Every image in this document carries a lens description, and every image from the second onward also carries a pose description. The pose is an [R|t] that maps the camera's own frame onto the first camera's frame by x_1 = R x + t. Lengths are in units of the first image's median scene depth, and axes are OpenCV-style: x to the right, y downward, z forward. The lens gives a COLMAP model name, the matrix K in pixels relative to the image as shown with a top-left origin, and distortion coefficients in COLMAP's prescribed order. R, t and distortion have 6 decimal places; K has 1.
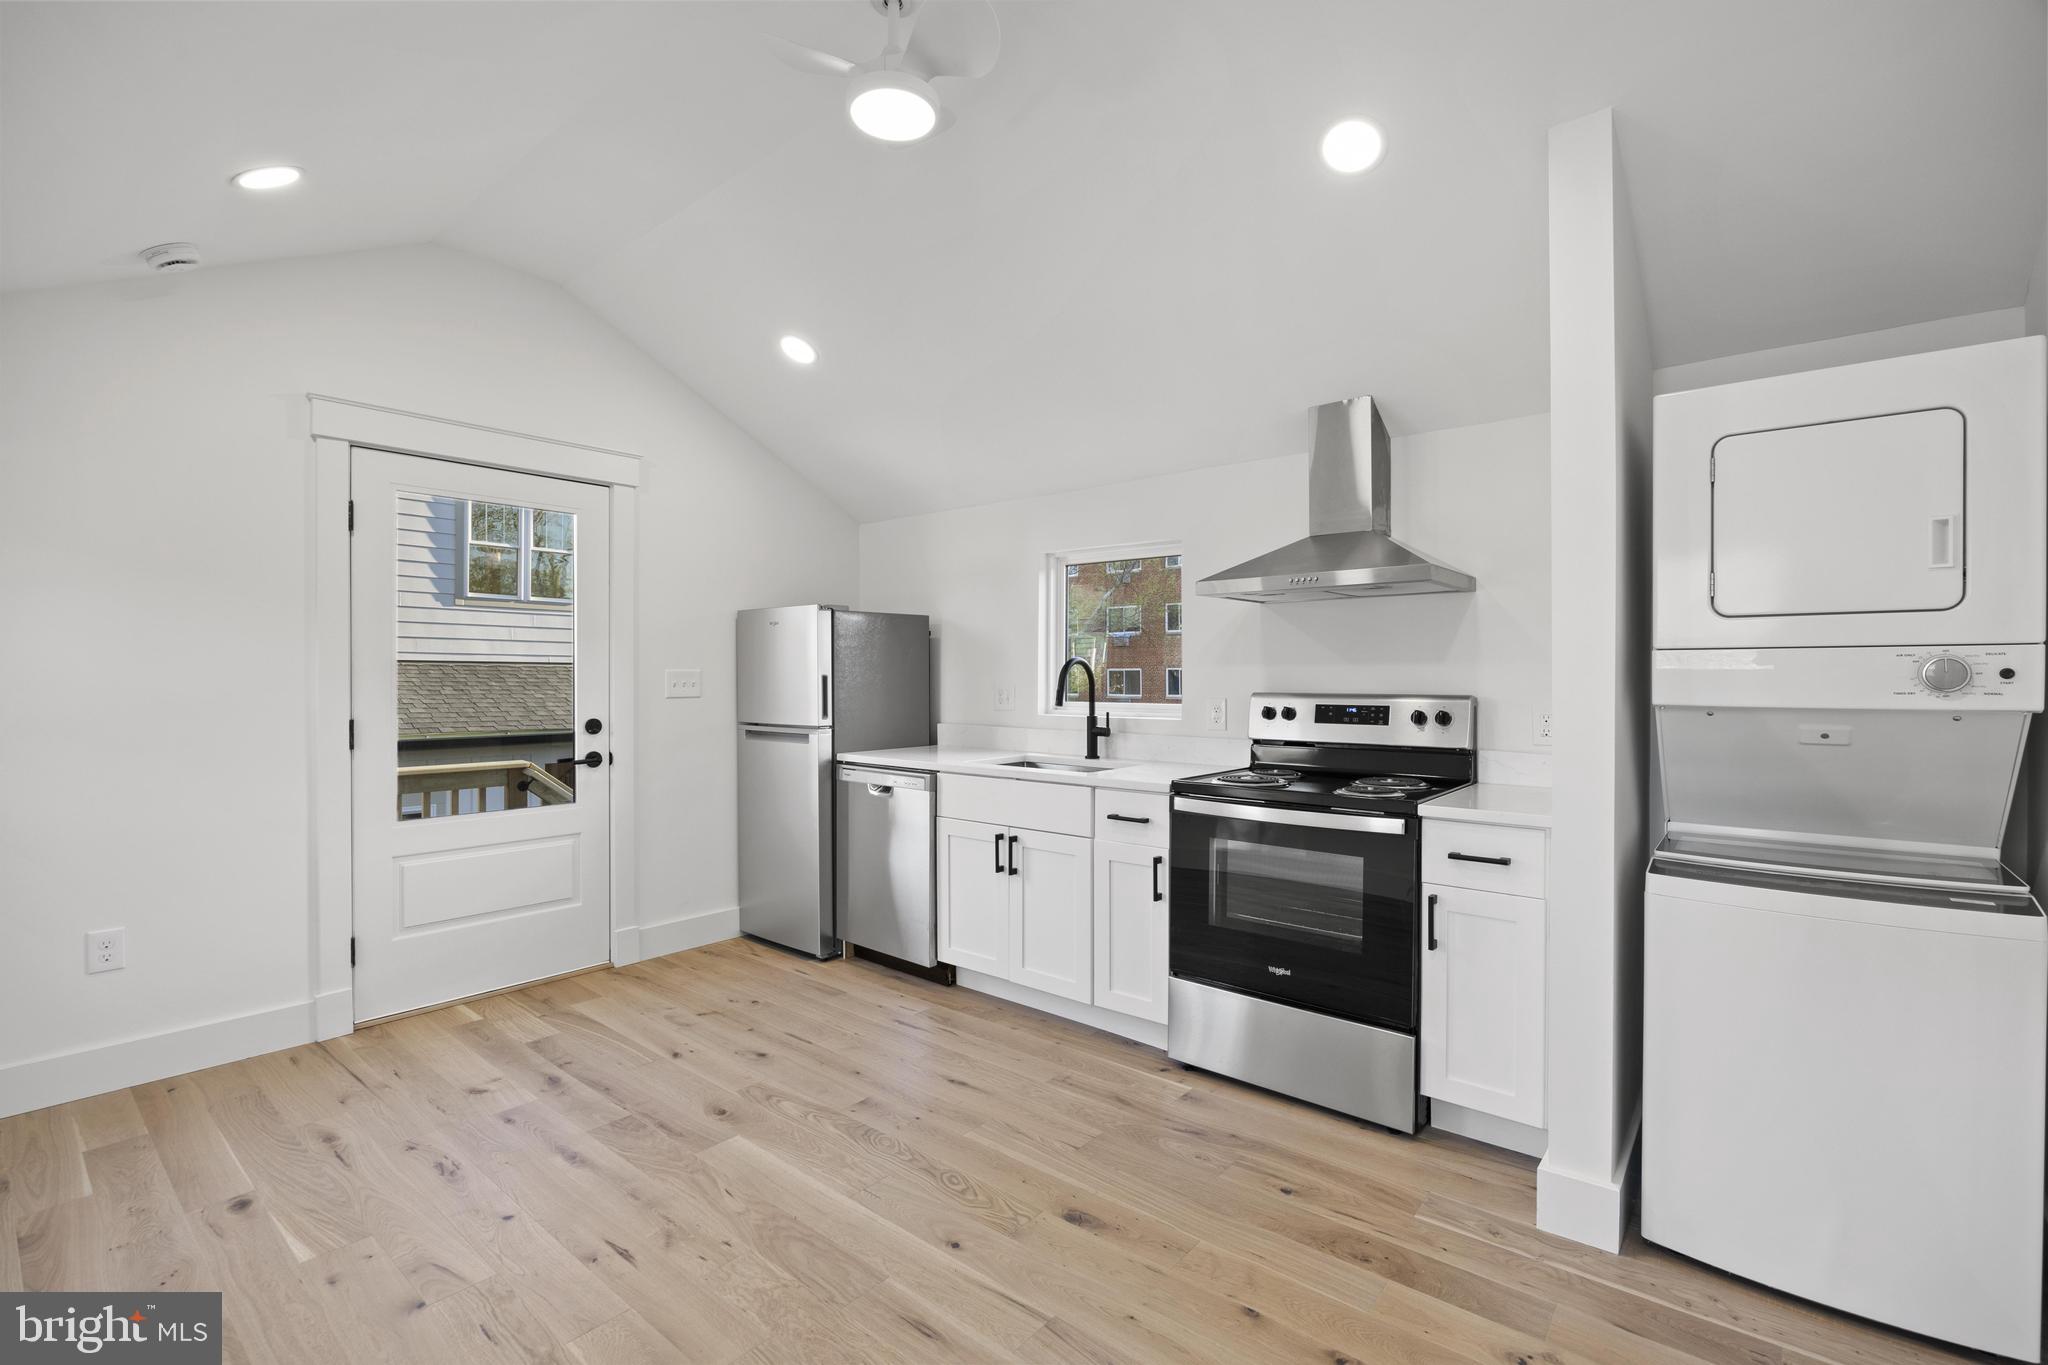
lens RADIAL K [[908.9, 0, 1043.0], [0, 908.9, 678.8], [0, 0, 1]] dist [-0.020548, 0.000585]
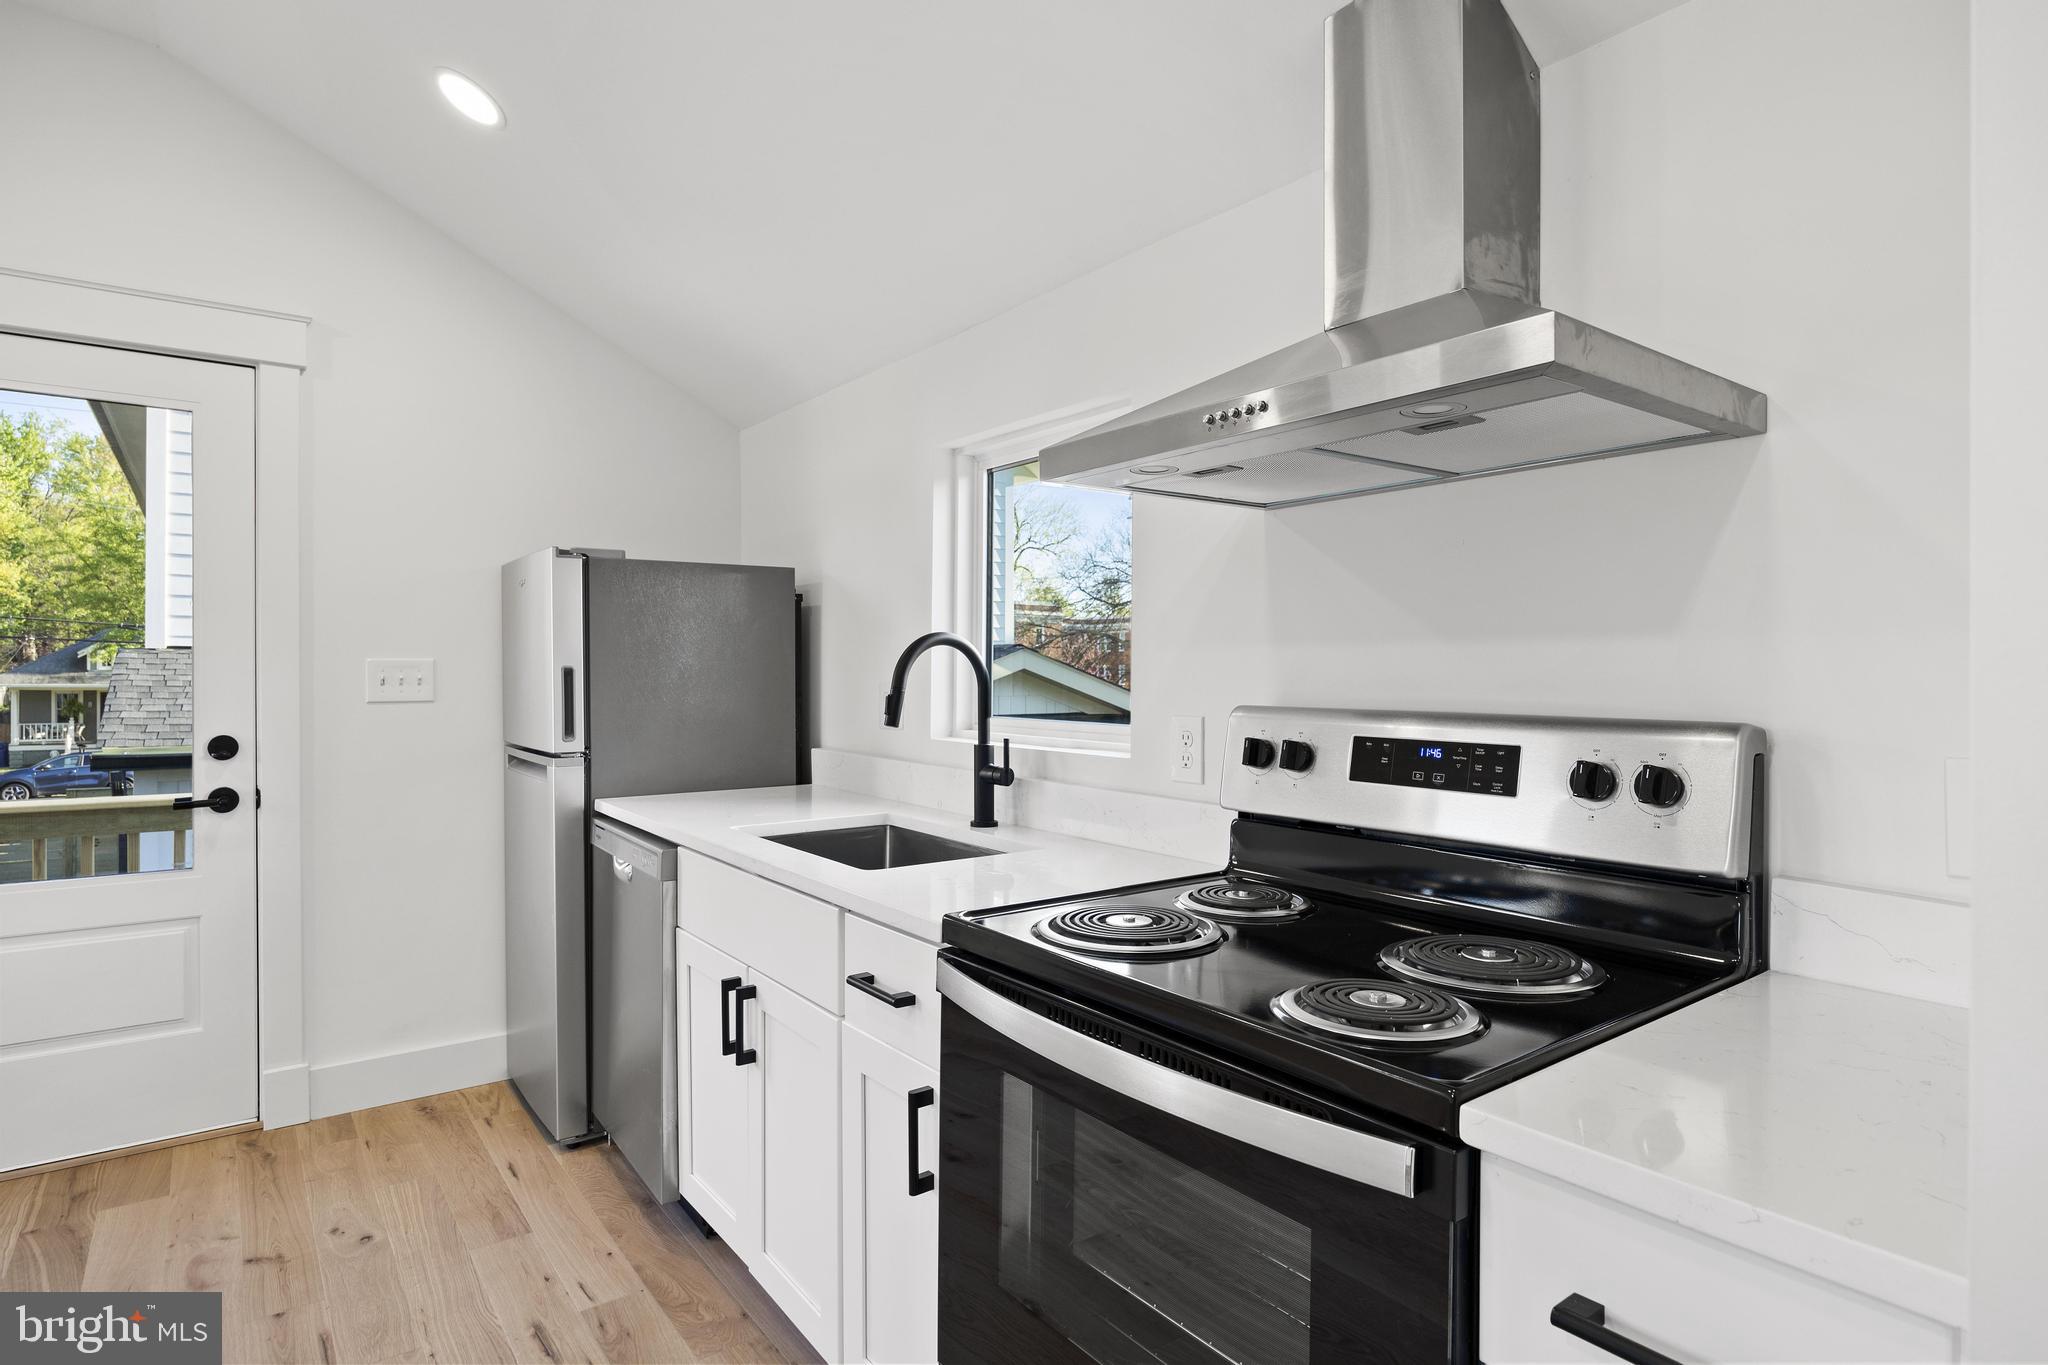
lens RADIAL K [[1086.3, 0, 1036.1], [0, 1086.3, 673.9], [0, 0, 1]] dist [0.000987, -0.001342]
pose [[0.969723, 0.001701, -0.244203, 0.279221], [-0.001201, 0.999997, 0.002195, -0.001727], [0.244206, -0.001835, 0.969722, 0.471829]]
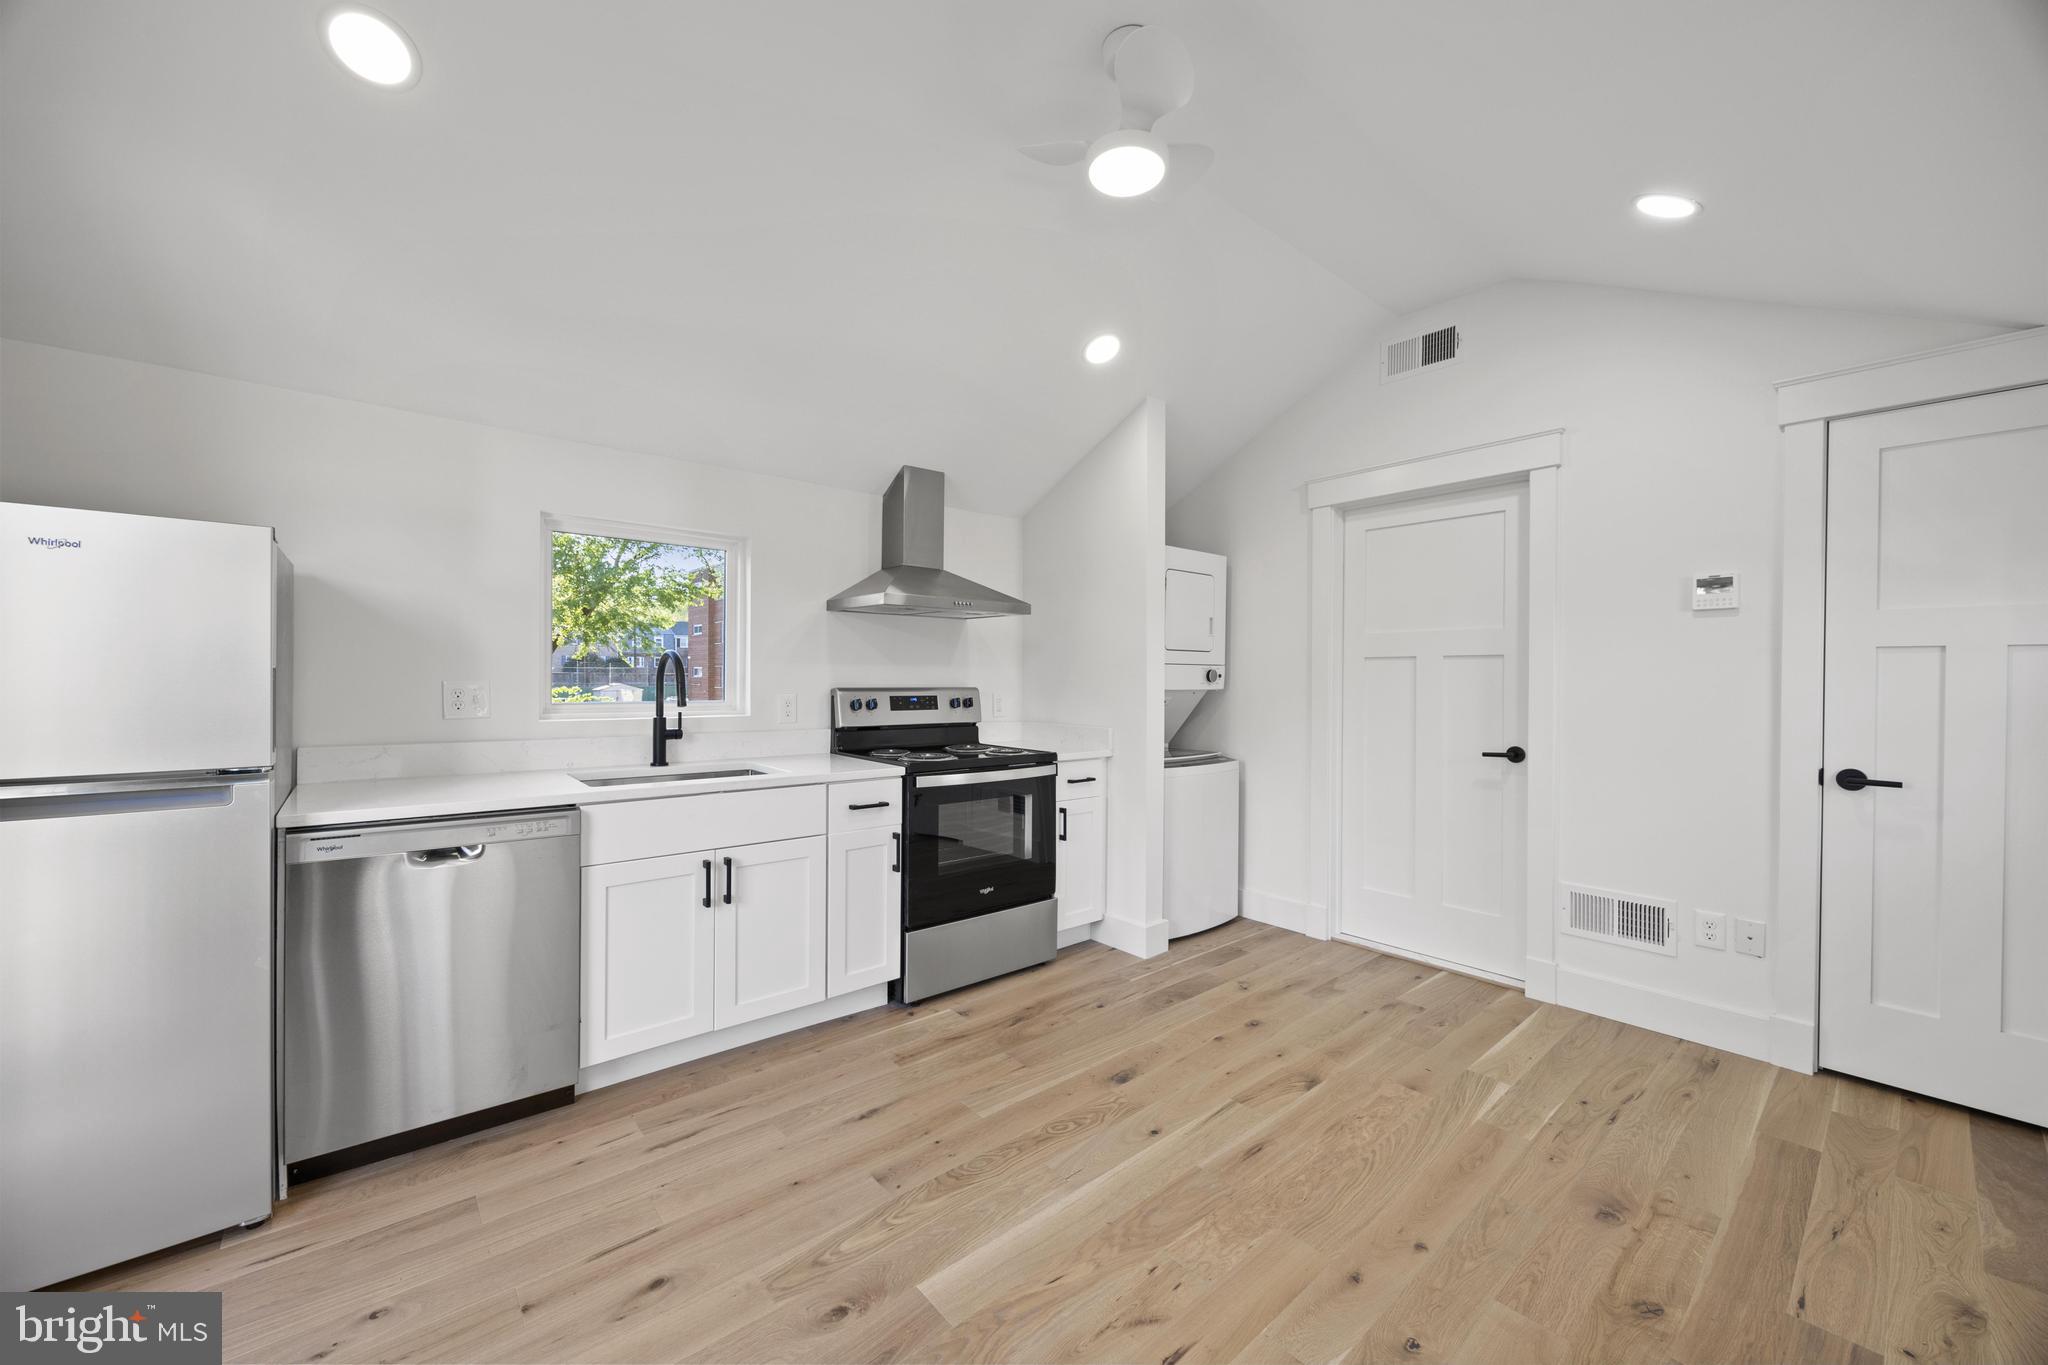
lens RADIAL K [[766.1, 0, 1034.0], [0, 766.1, 679.1], [0, 0, 1]] dist [-0.006881, -0.000161]
pose [[0.172802, -0.002521, 0.984953, -0.722135], [-0.004627, 0.999984, 0.003371, -0.000276], [-0.984946, -0.005140, 0.172787, 0.610779]]
